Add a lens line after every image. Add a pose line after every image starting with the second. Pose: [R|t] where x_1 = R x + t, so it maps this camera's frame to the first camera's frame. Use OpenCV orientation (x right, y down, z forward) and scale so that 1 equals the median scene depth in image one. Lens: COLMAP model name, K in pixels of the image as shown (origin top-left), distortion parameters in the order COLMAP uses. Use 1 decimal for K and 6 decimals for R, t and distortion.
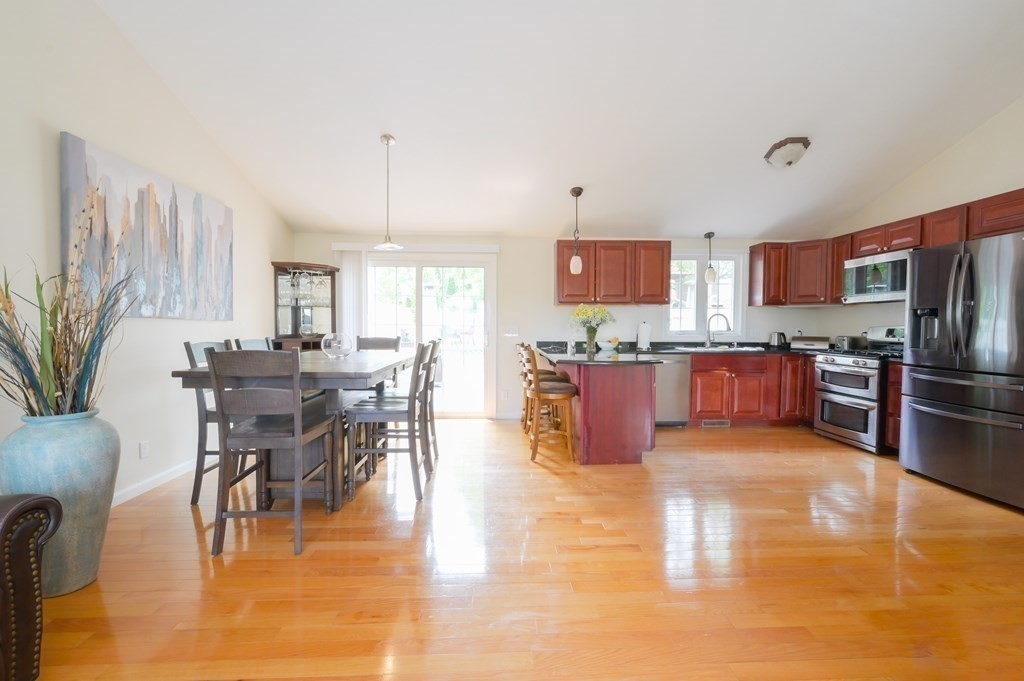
lens RADIAL K [[429.5, 0, 512.0], [0, 429.5, 340.5], [0, 0, 1]] dist [-0.000615, -0.000143]
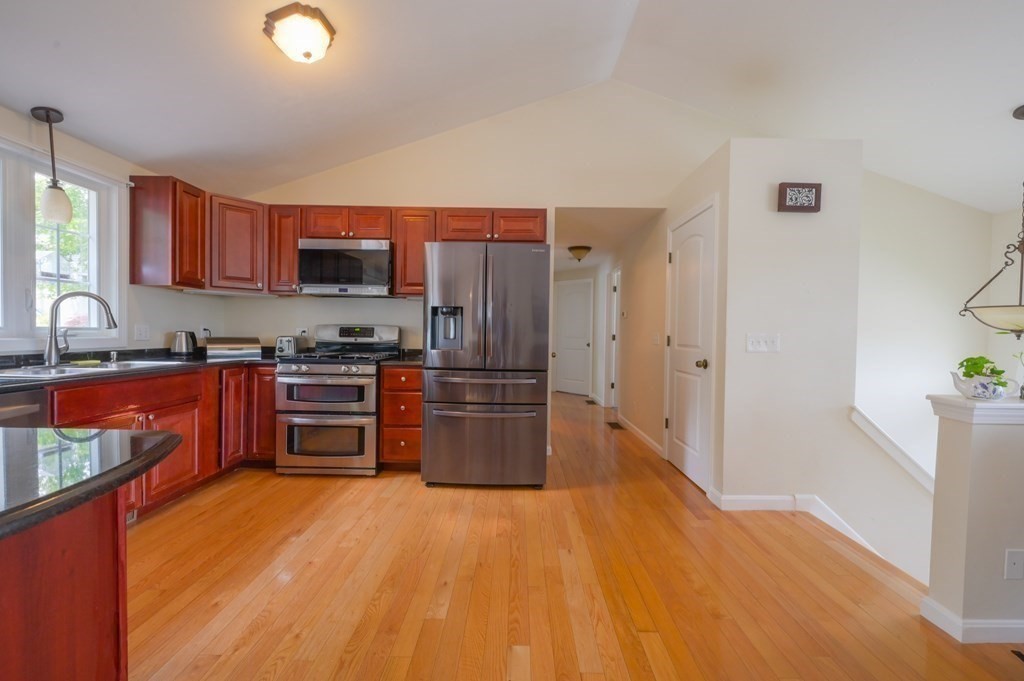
lens RADIAL K [[401.7, 0, 521.0], [0, 401.7, 338.6], [0, 0, 1]] dist [-0.001947, -0.000134]
pose [[0.035997, -0.023663, 0.999072, 0.066837], [0.016573, 0.999596, 0.023078, -0.016321], [-0.999214, 0.015727, 0.036374, 0.585095]]
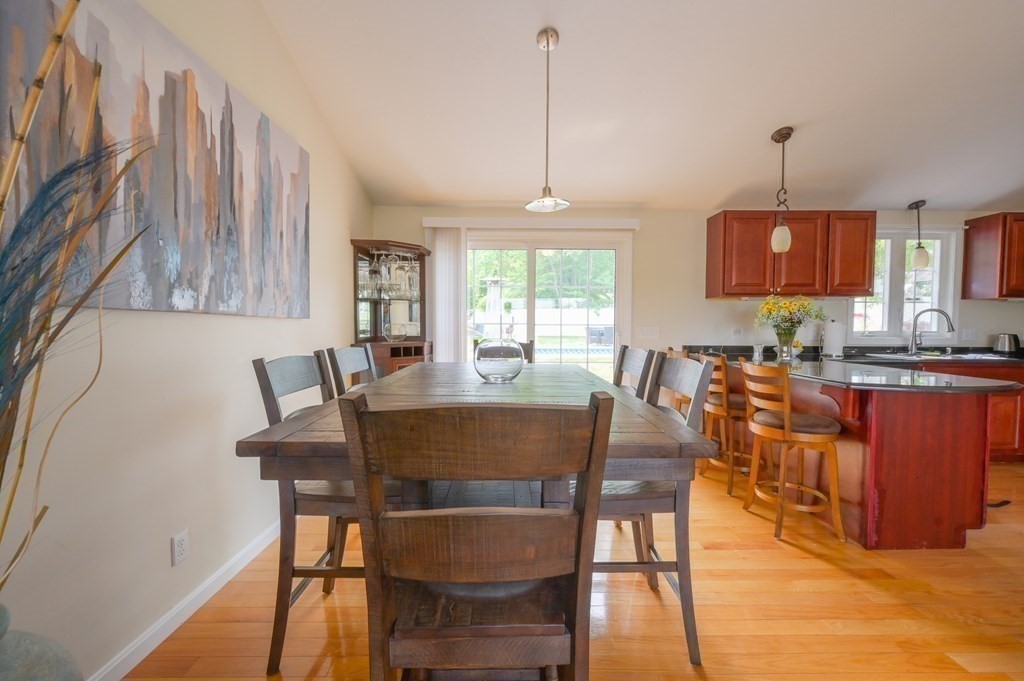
lens RADIAL K [[401.0, 0, 512.0], [0, 401.0, 340.5], [0, 0, 1]] dist [-0.008236, 0.003514]
pose [[0.999524, 0.000479, -0.030834, -0.268929], [-0.000315, 0.999986, 0.005337, -0.012893], [0.030836, -0.005325, 0.999510, 0.326518]]
